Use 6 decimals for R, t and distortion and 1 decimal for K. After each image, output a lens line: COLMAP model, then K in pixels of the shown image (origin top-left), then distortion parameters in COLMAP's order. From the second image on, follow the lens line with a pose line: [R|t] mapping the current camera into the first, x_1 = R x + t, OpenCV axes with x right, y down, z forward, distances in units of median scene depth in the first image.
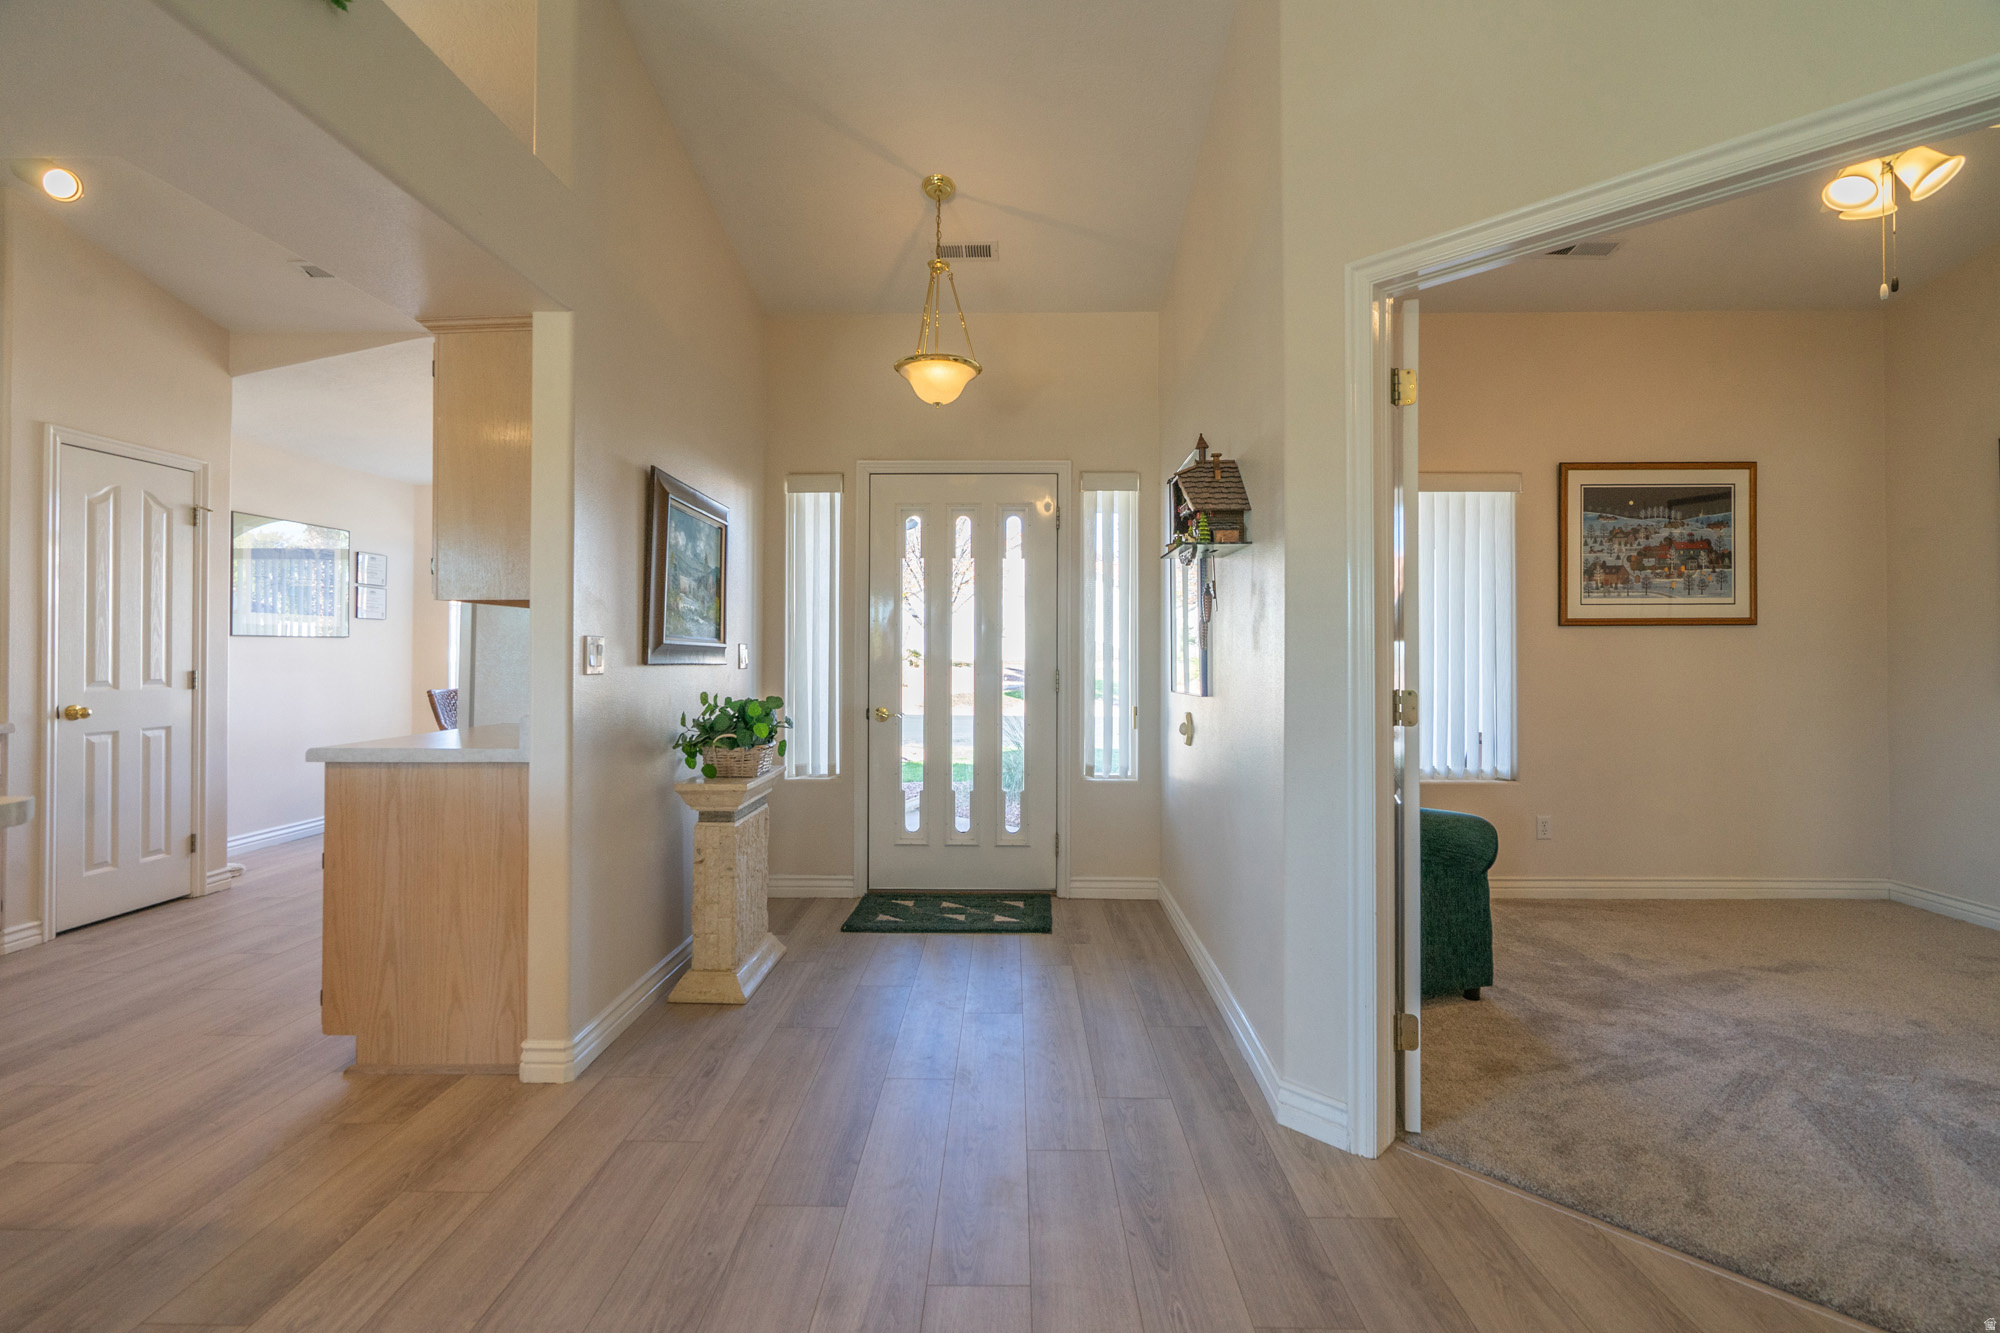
lens RADIAL K [[907.1, 0, 998.9], [0, 907.1, 638.9], [0, 0, 1]] dist [-0.000262, -0.000028]
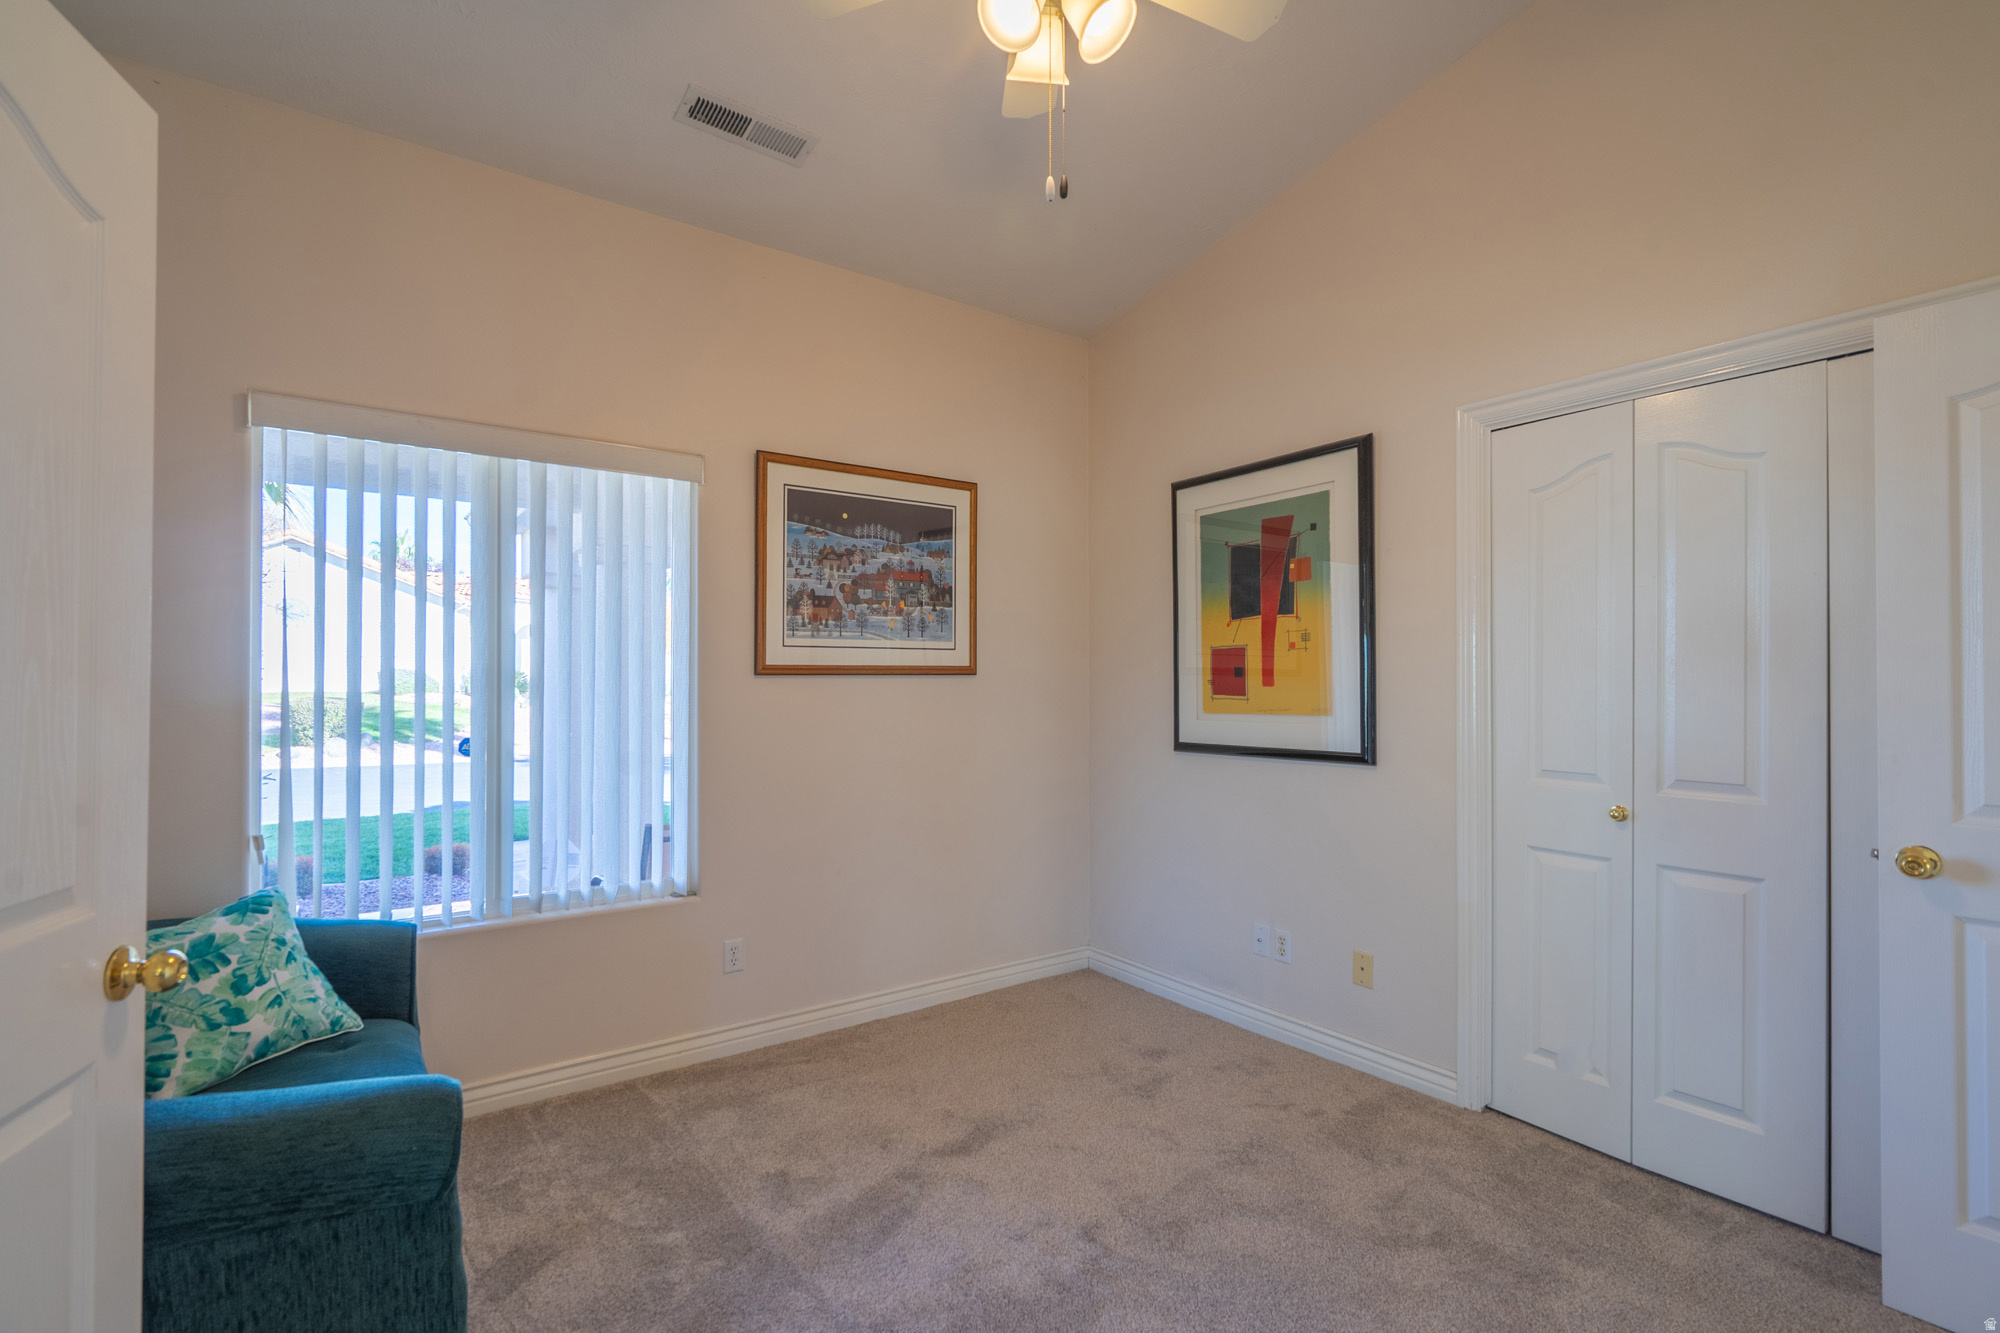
lens RADIAL K [[907.1, 0, 998.9], [0, 907.1, 638.9], [0, 0, 1]] dist [-0.000262, -0.000028]
pose [[0.800415, 0.027271, 0.598825, 0.342153], [-0.013933, 0.999541, -0.026897, -0.026479], [-0.599284, 0.013185, 0.800428, 0.305206]]
